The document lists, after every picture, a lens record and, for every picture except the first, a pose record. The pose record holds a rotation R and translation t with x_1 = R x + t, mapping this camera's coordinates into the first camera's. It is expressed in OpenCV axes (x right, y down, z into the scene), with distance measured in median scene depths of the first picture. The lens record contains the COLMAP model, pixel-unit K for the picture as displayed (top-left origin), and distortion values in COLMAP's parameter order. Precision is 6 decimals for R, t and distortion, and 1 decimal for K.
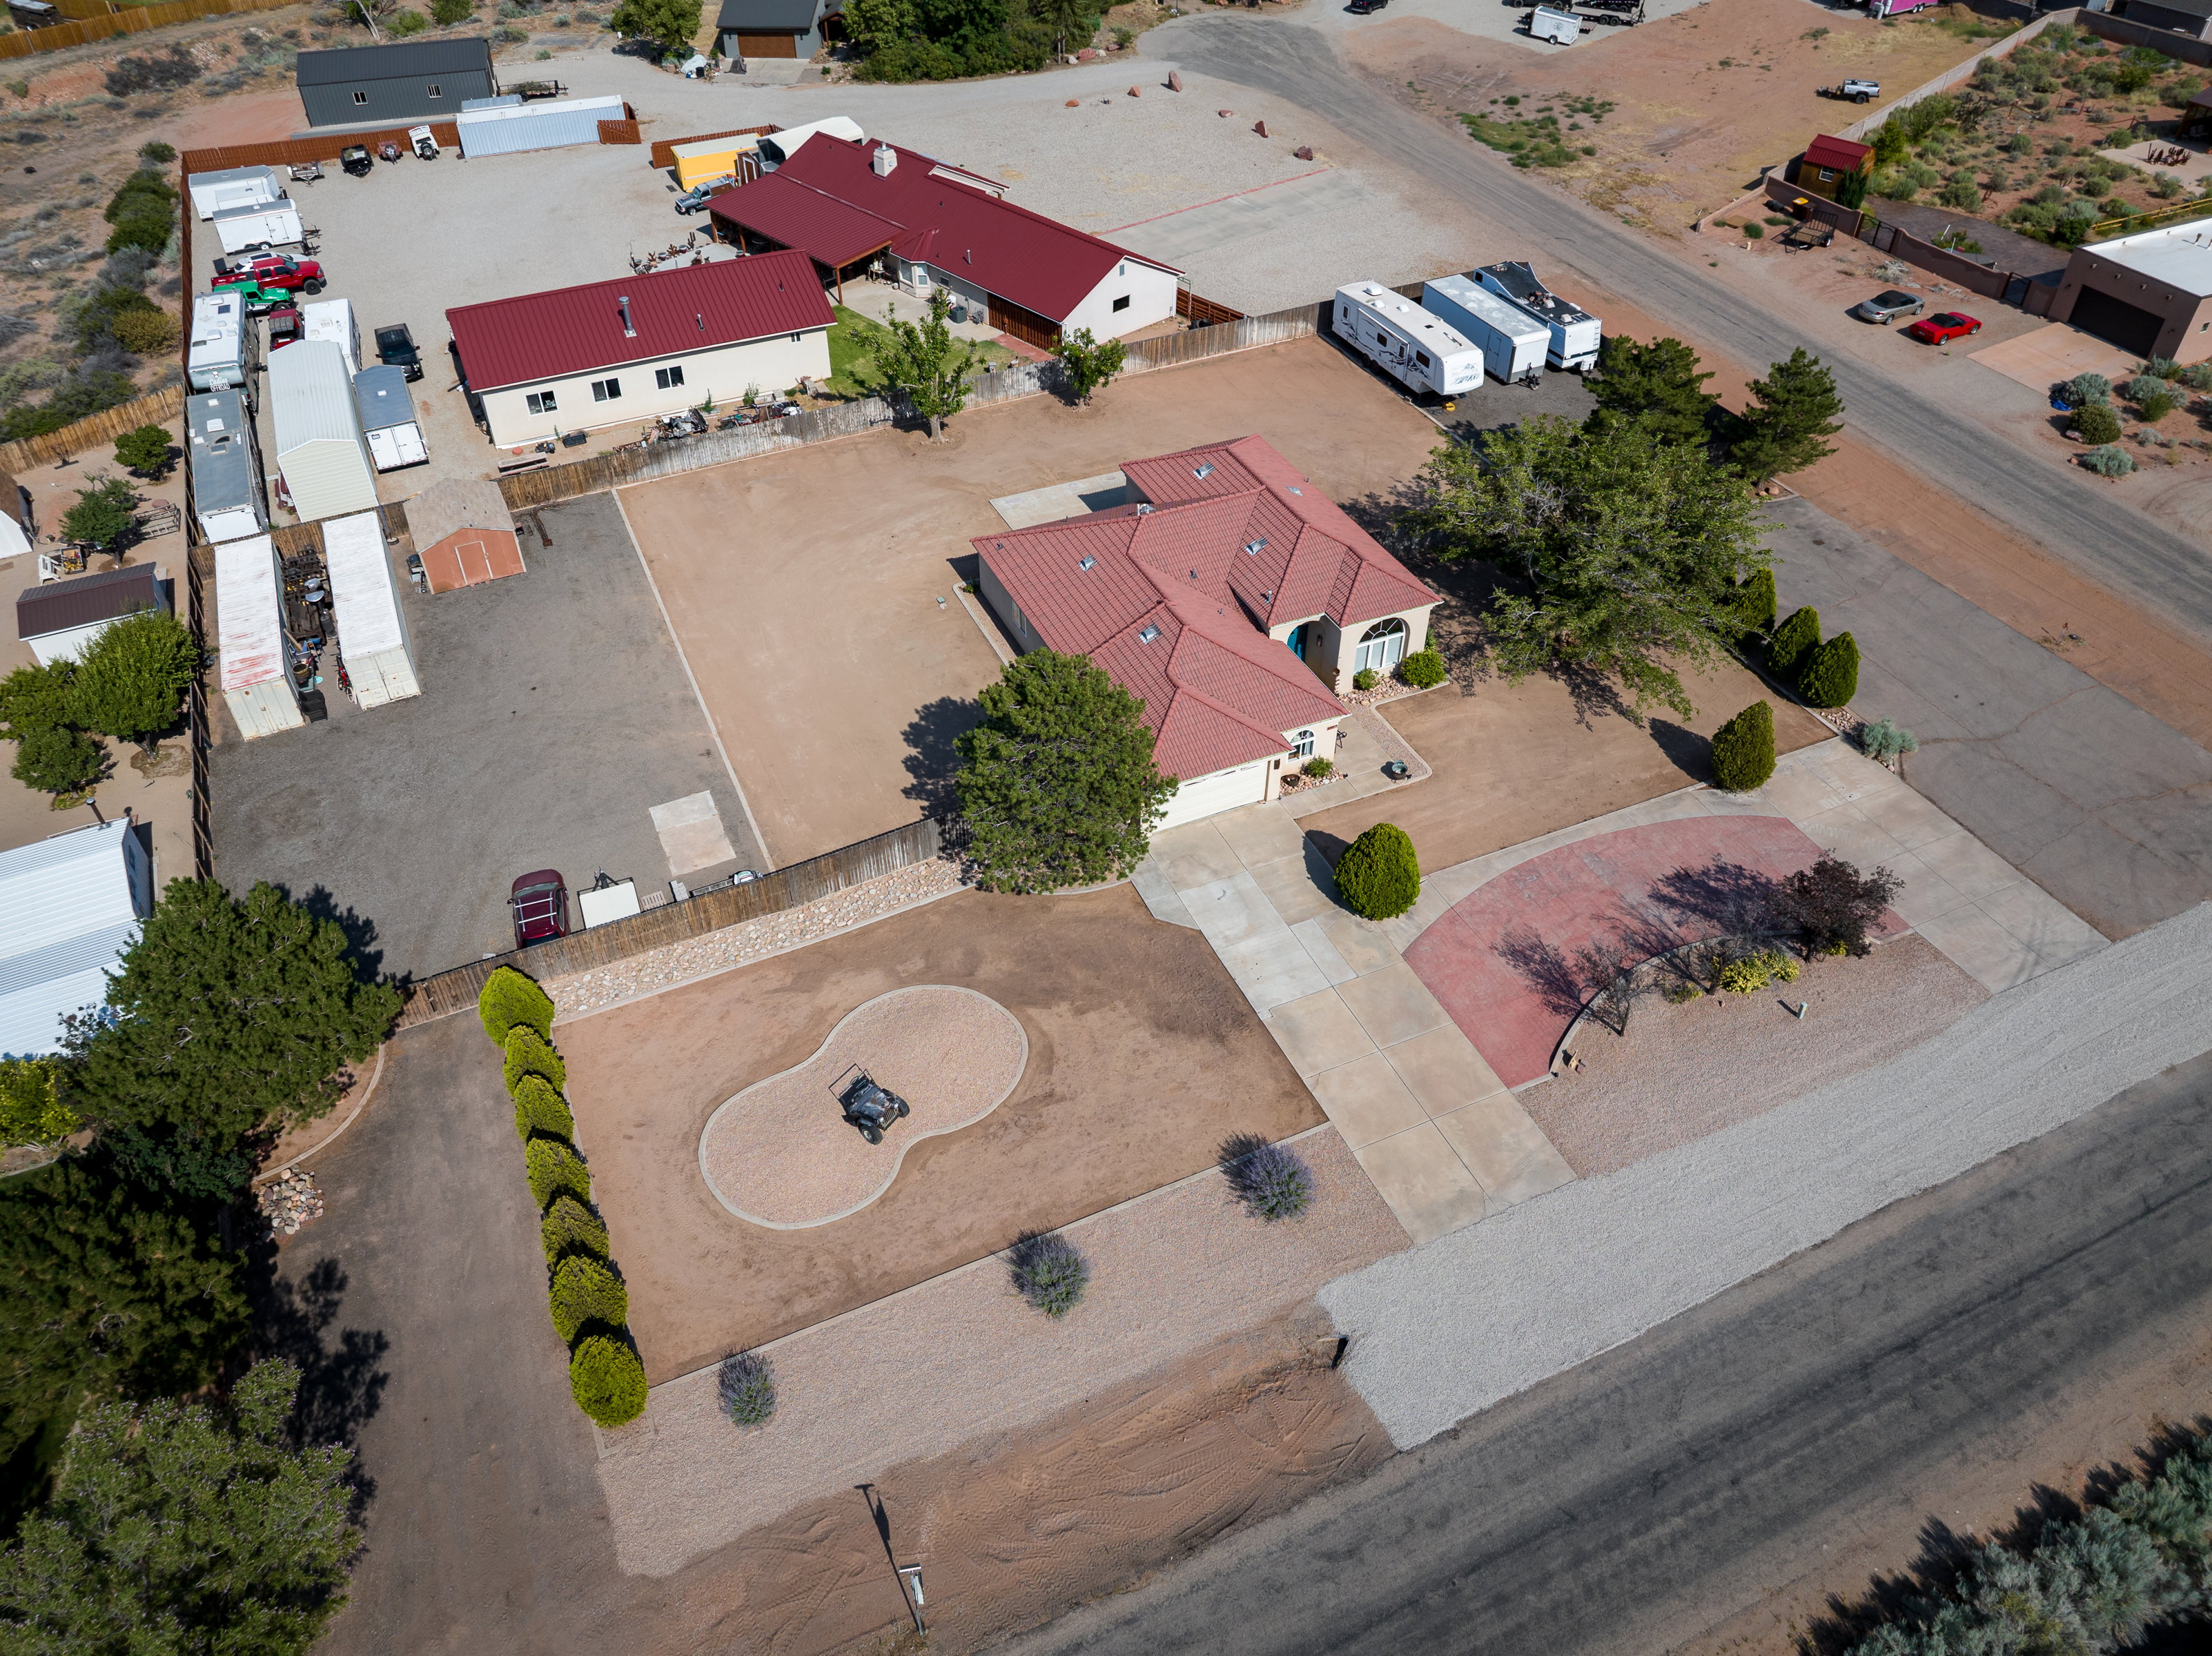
lens RADIAL K [[1557.1, 0, 1103.2], [0, 1557.1, 831.0], [0, 0, 1]] dist [-0.057305, 0.029315]
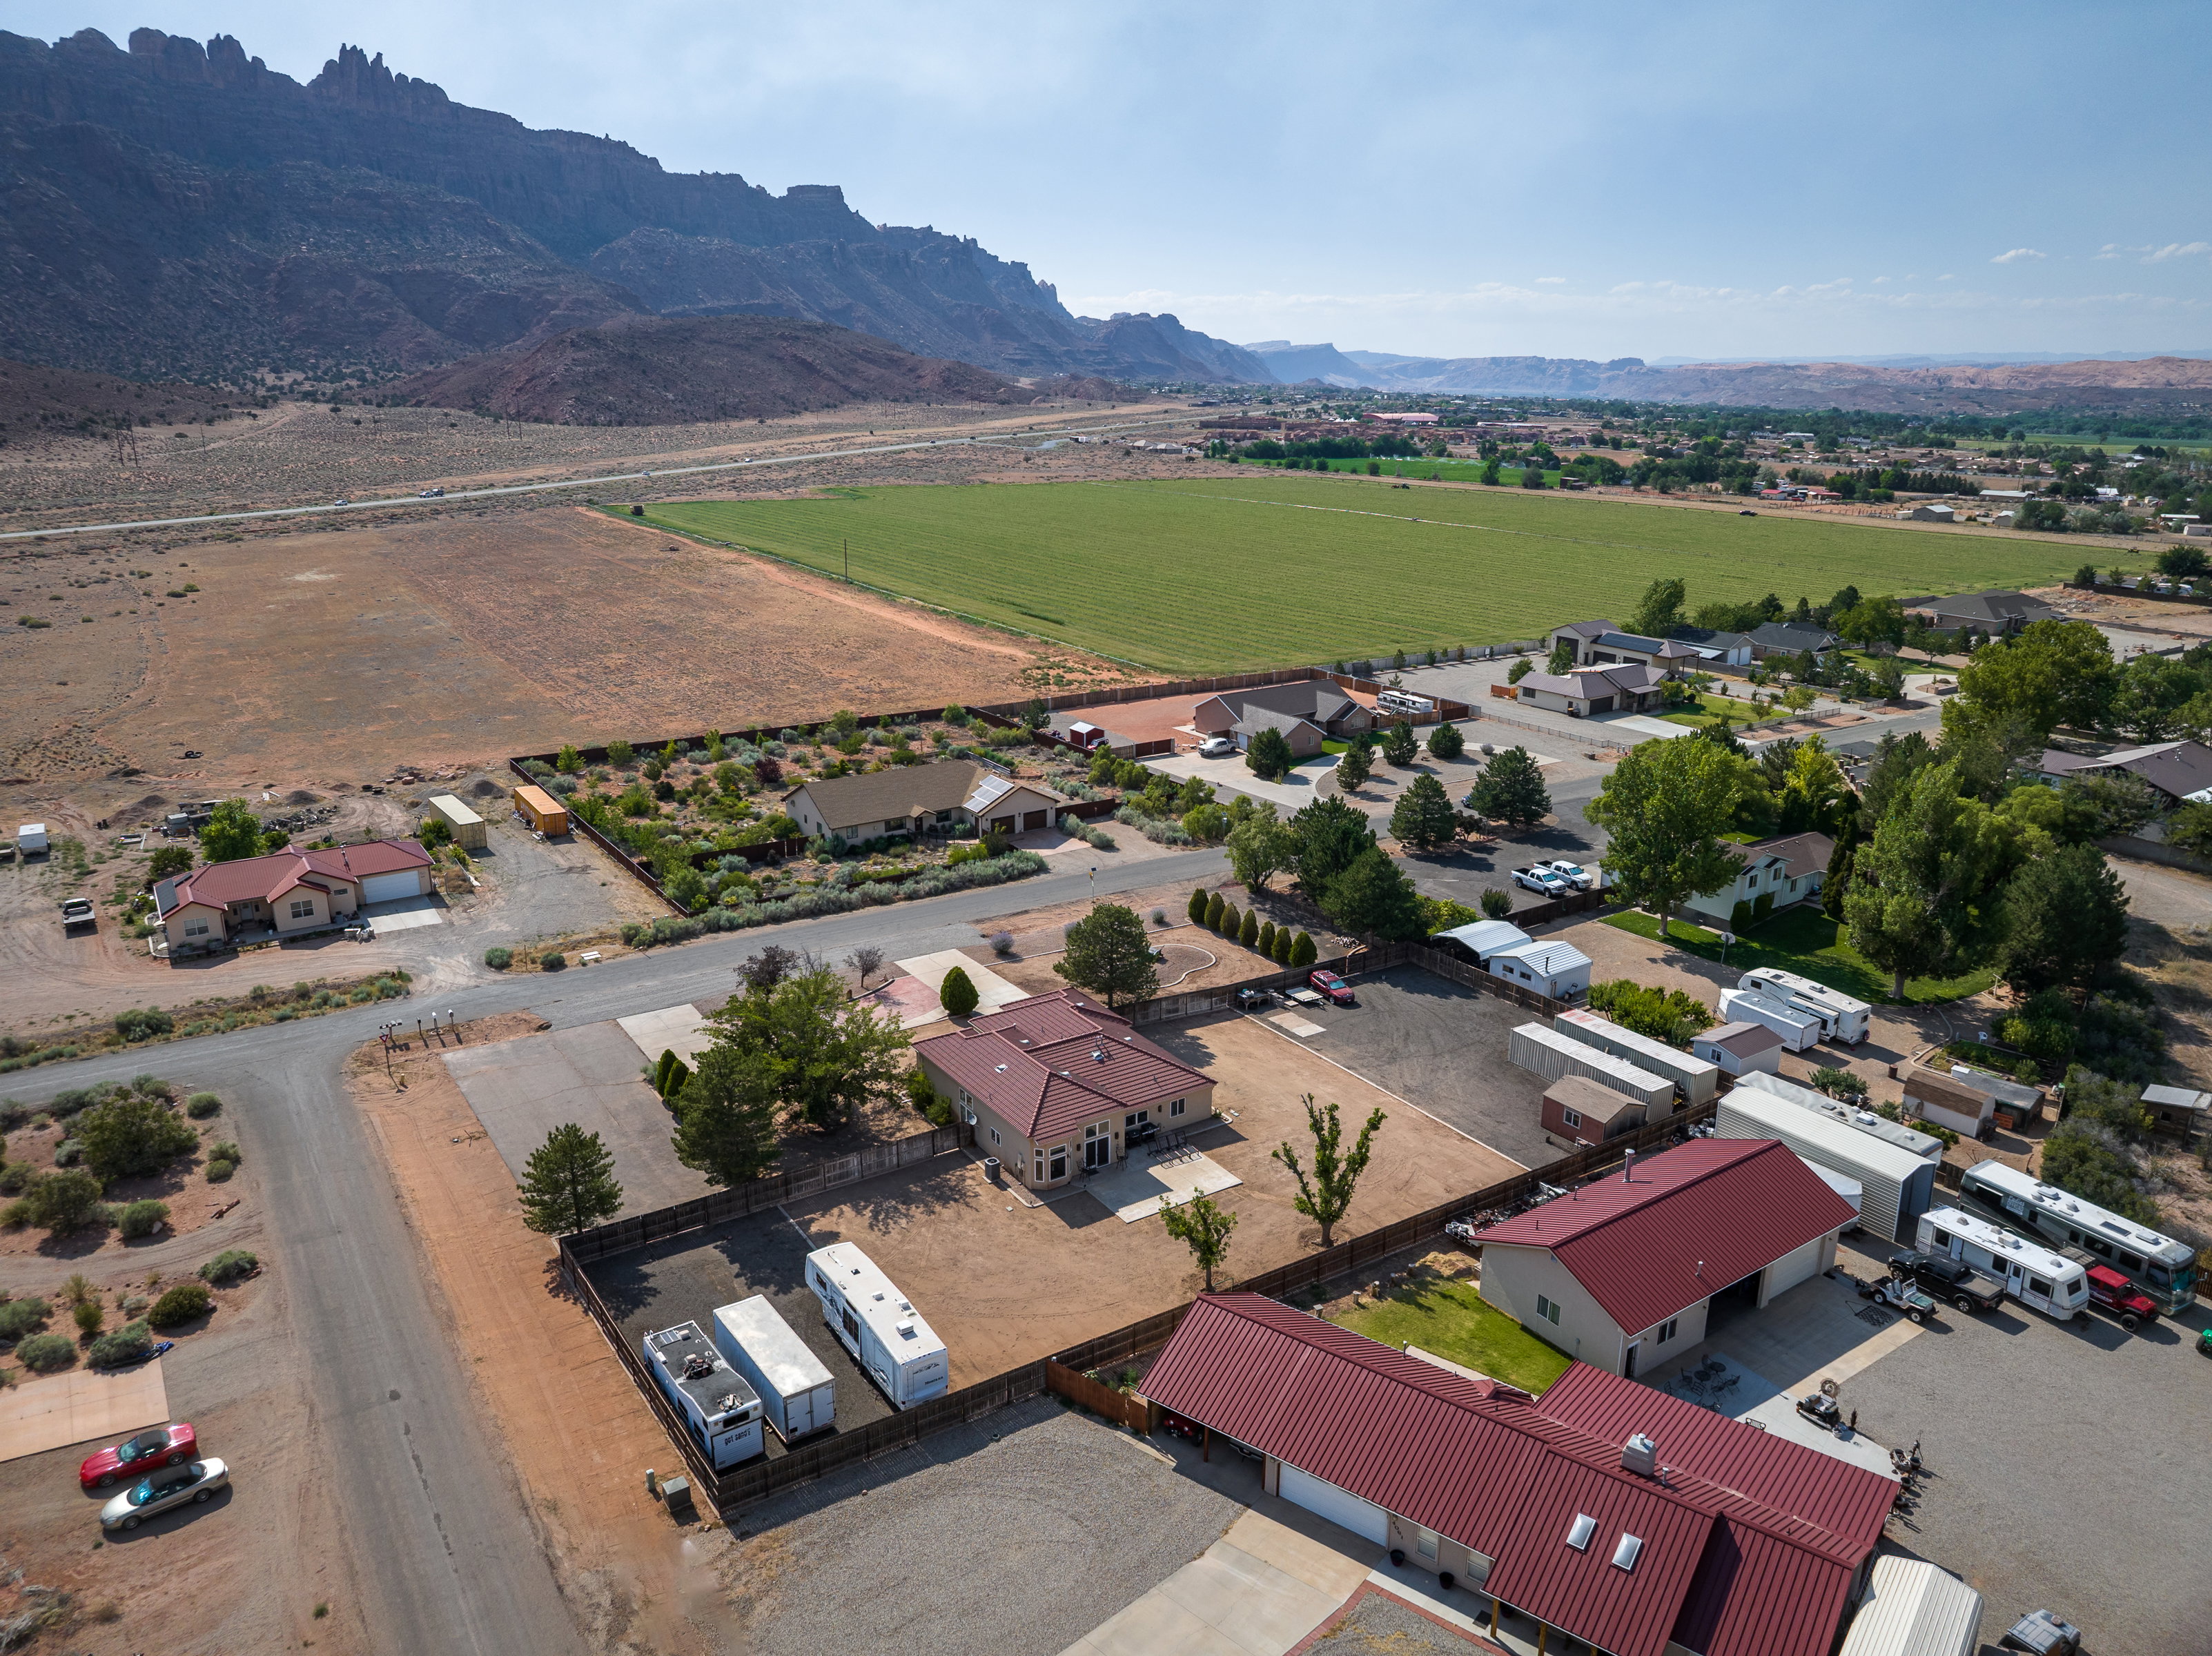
lens RADIAL K [[1546.3, 0, 1107.1], [0, 1546.3, 852.8], [0, 0, 1]] dist [-0.003833, -0.081657]
pose [[-0.987527, 0.044704, -0.150971, 0.197081], [-0.107130, 0.511906, 0.852335, -1.316051], [0.115386, 0.857877, -0.500732, 1.310590]]
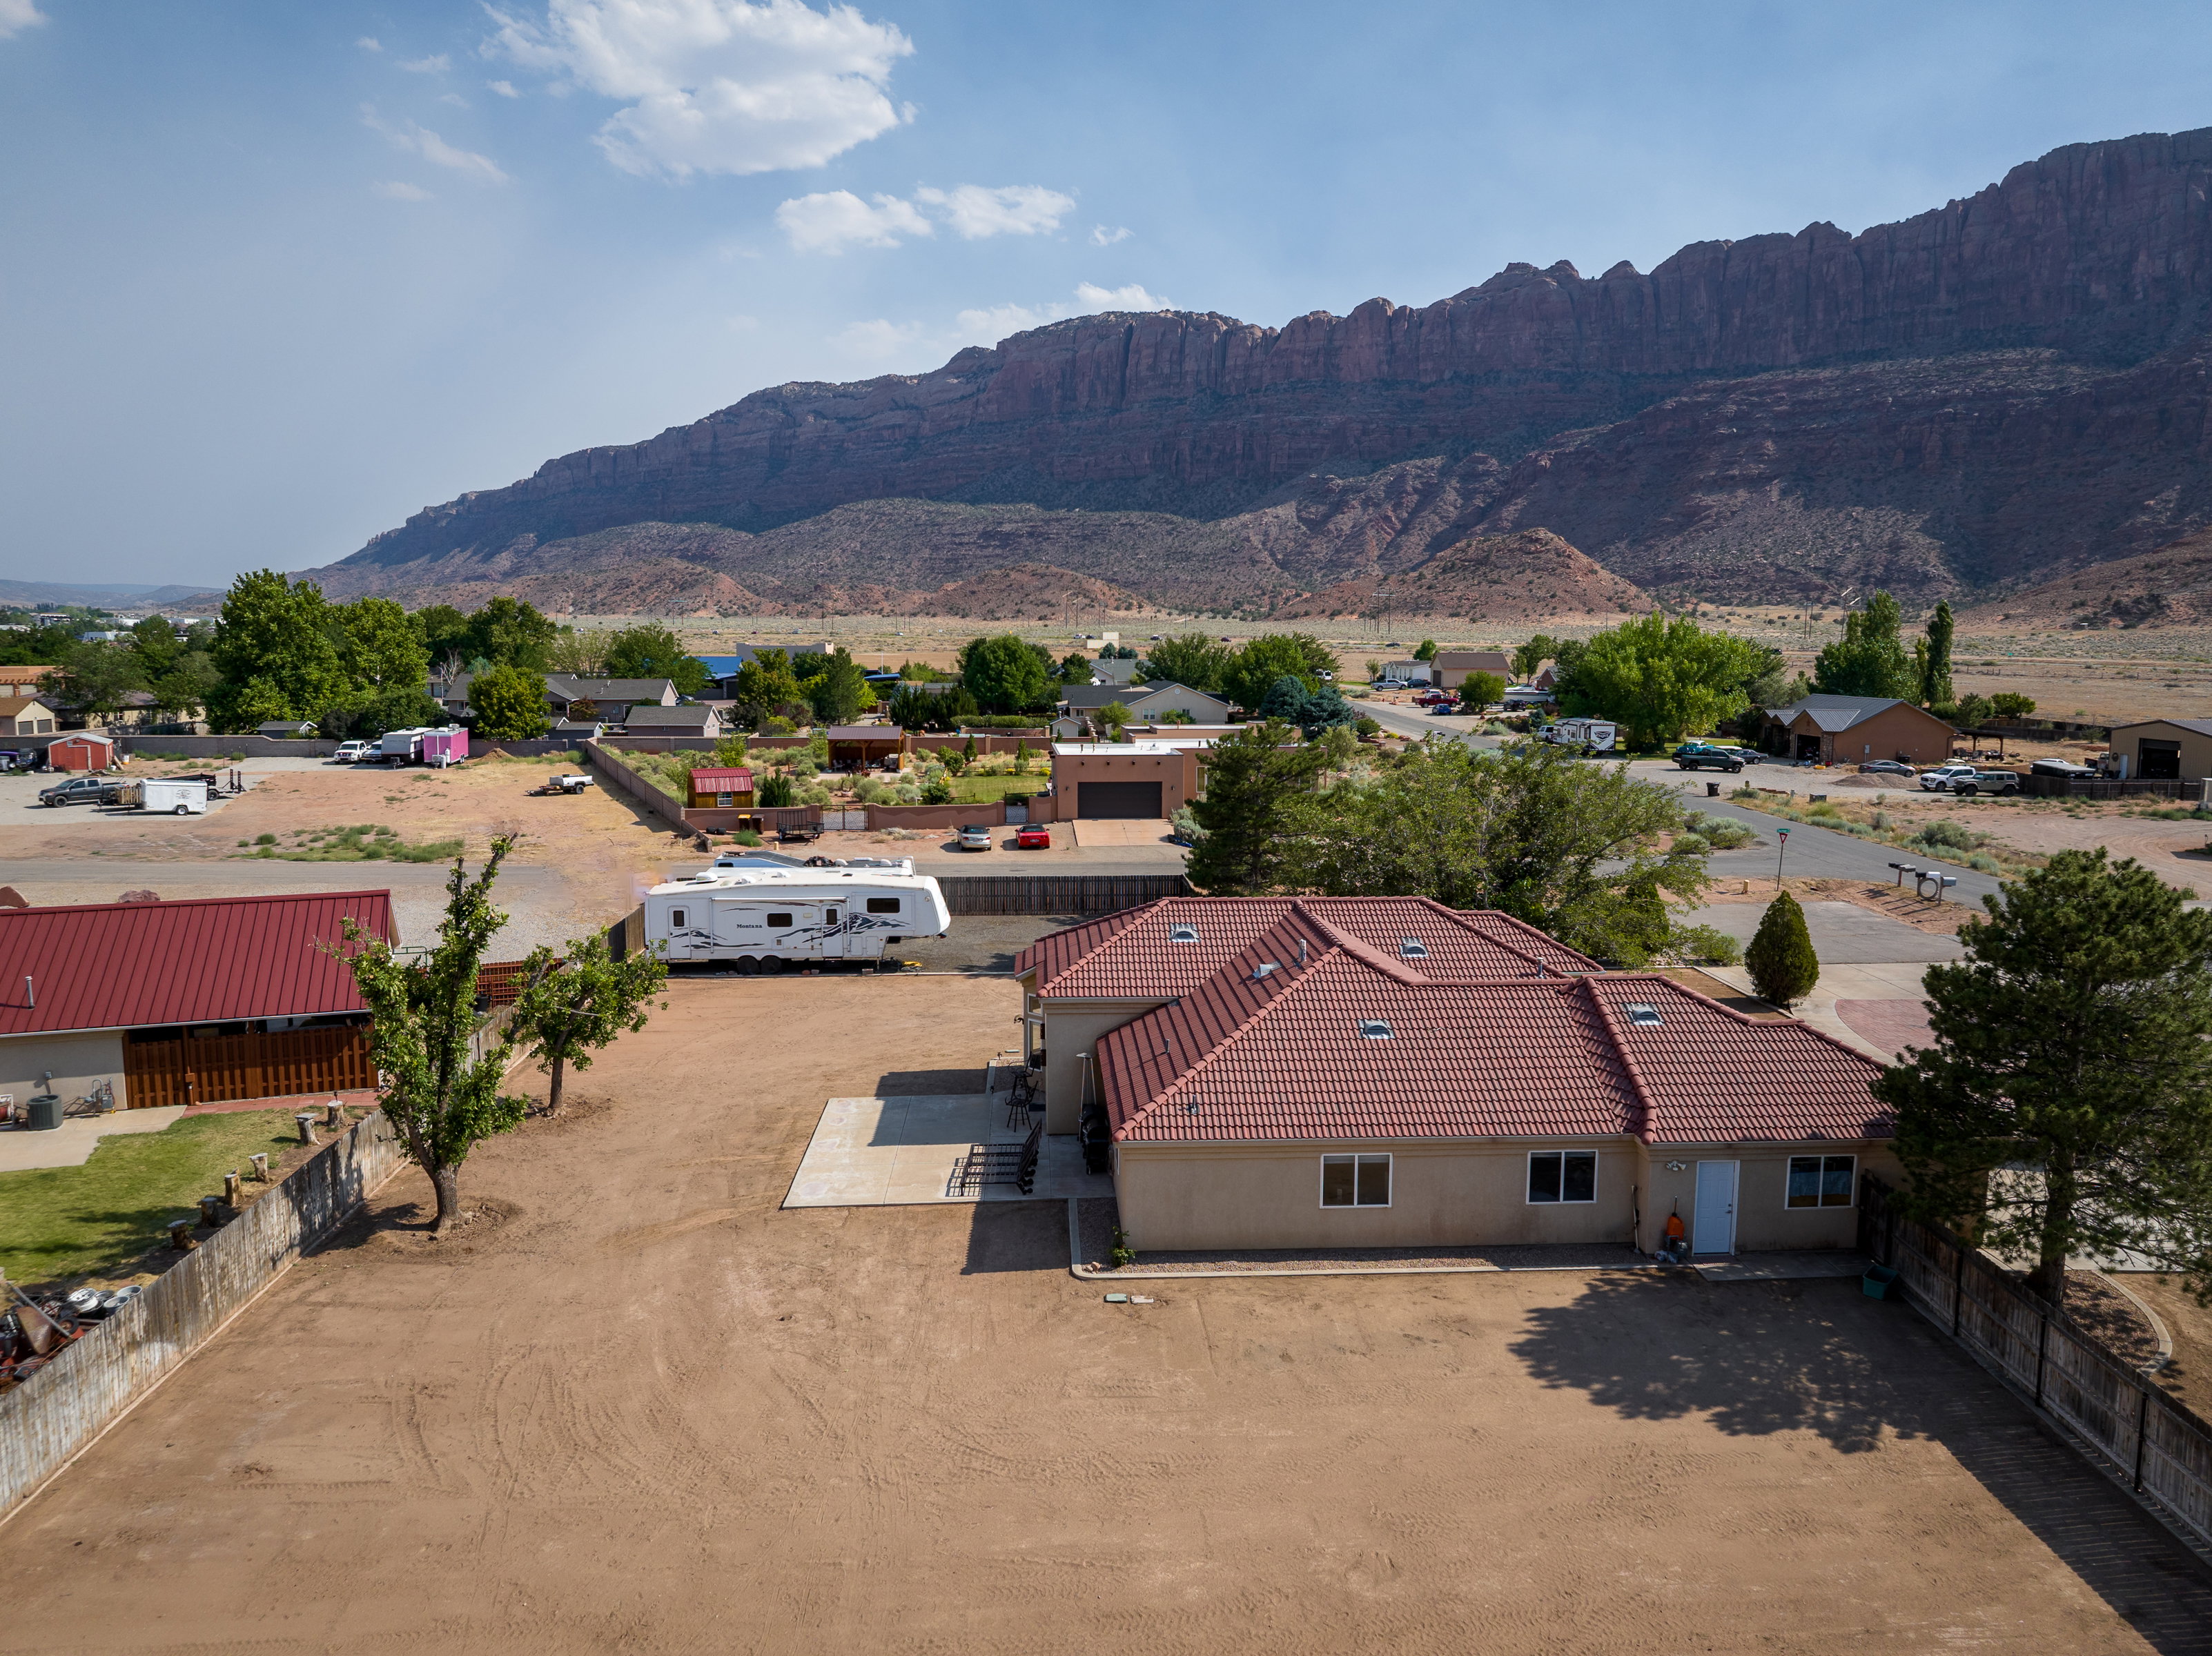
lens RADIAL K [[1556.7, 0, 1100.8], [0, 1556.7, 819.9], [0, 0, 1]] dist [-0.038708, -0.007037]
pose [[0.371078, -0.106237, 0.922505, -0.428787], [0.616755, 0.770864, -0.159316, -0.162338], [-0.694200, 0.628078, 0.351573, 0.666195]]
